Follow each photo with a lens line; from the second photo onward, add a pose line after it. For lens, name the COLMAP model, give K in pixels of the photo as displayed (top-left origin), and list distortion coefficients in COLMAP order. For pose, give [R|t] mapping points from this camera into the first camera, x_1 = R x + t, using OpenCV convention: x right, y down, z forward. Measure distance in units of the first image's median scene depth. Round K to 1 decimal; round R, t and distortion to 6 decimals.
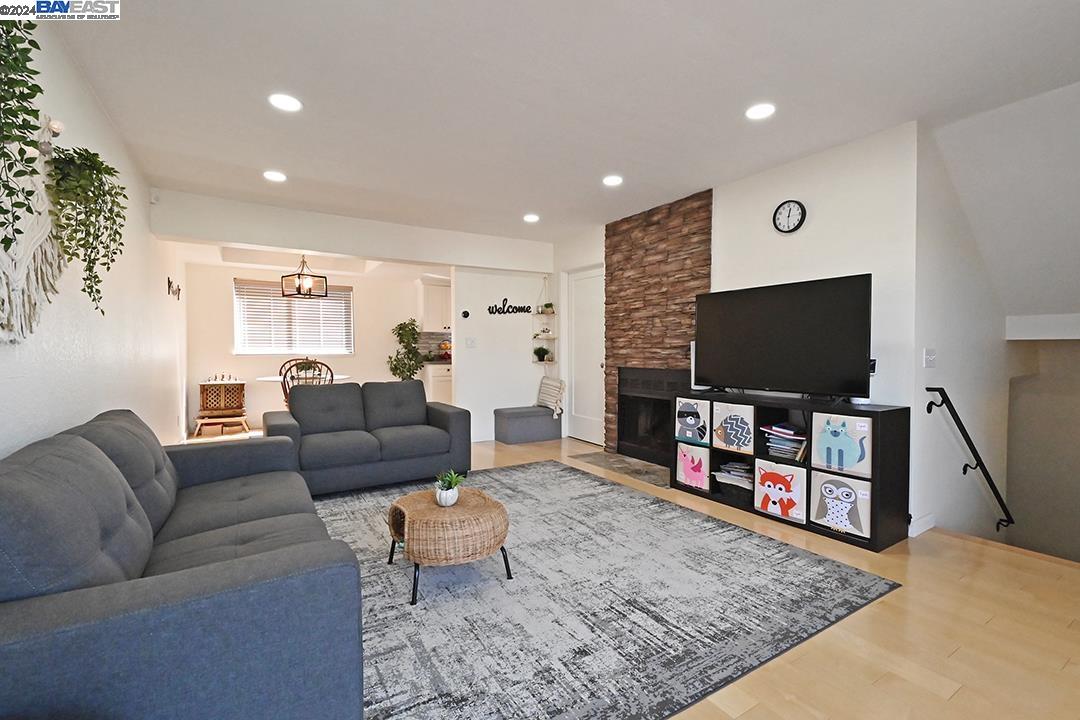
lens RADIAL K [[477.8, 0, 539.2], [0, 477.8, 358.7], [0, 0, 1]] dist [-0.002083, -0.001341]
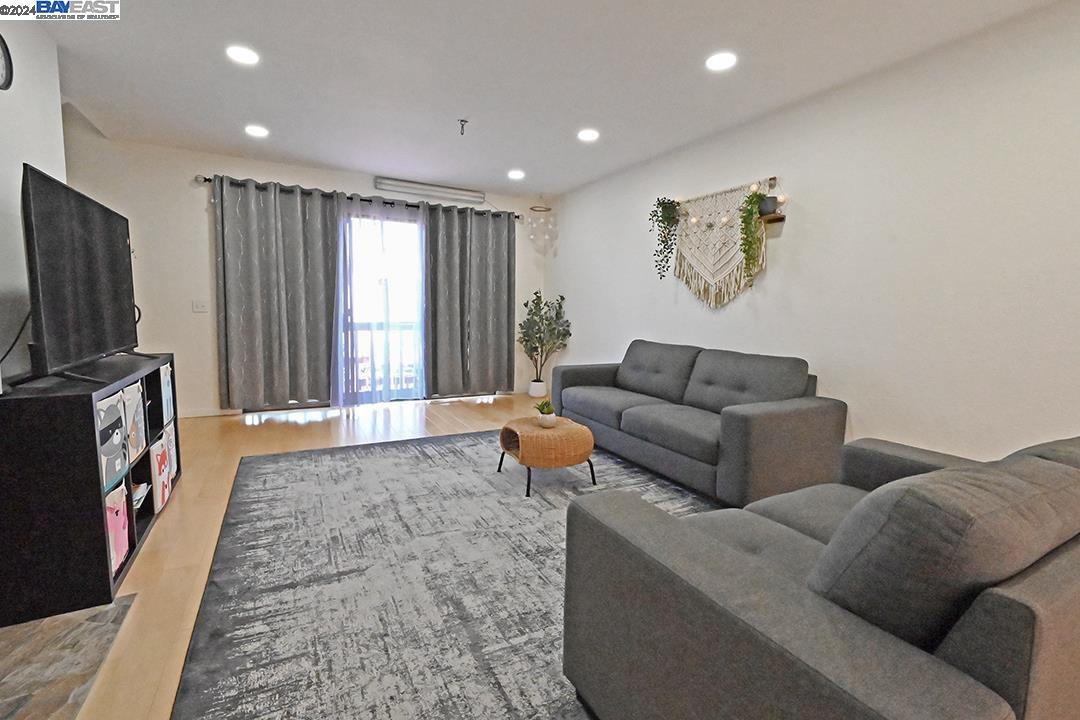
lens RADIAL K [[477.8, 0, 542.9], [0, 477.8, 356.3], [0, 0, 1]] dist [-0.002083, -0.001341]
pose [[-0.998348, -0.028679, 0.049786, -0.194356], [-0.022681, 0.992860, 0.117106, -0.030836], [-0.052789, 0.115783, -0.991871, 1.821352]]
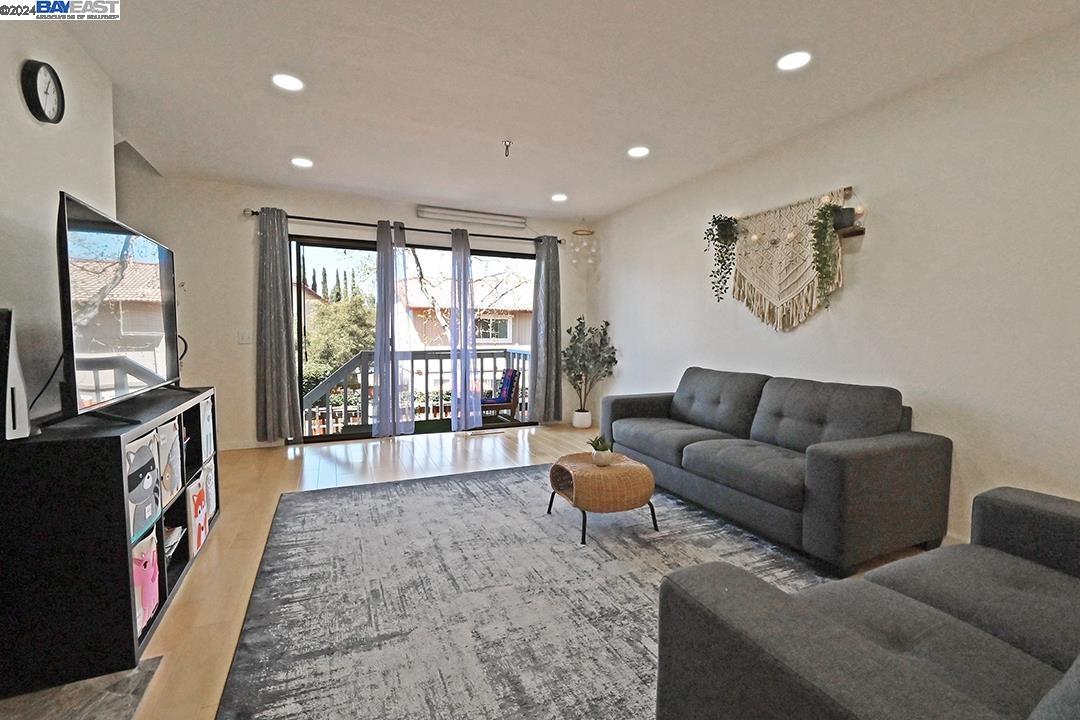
lens RADIAL K [[477.8, 0, 540.9], [0, 477.8, 360.3], [0, 0, 1]] dist [-0.002083, -0.001341]
pose [[-0.991748, -0.015378, 0.127279, -0.153722], [-0.006235, 0.997391, 0.071919, -0.030824], [-0.128052, 0.070532, -0.989256, 1.745307]]
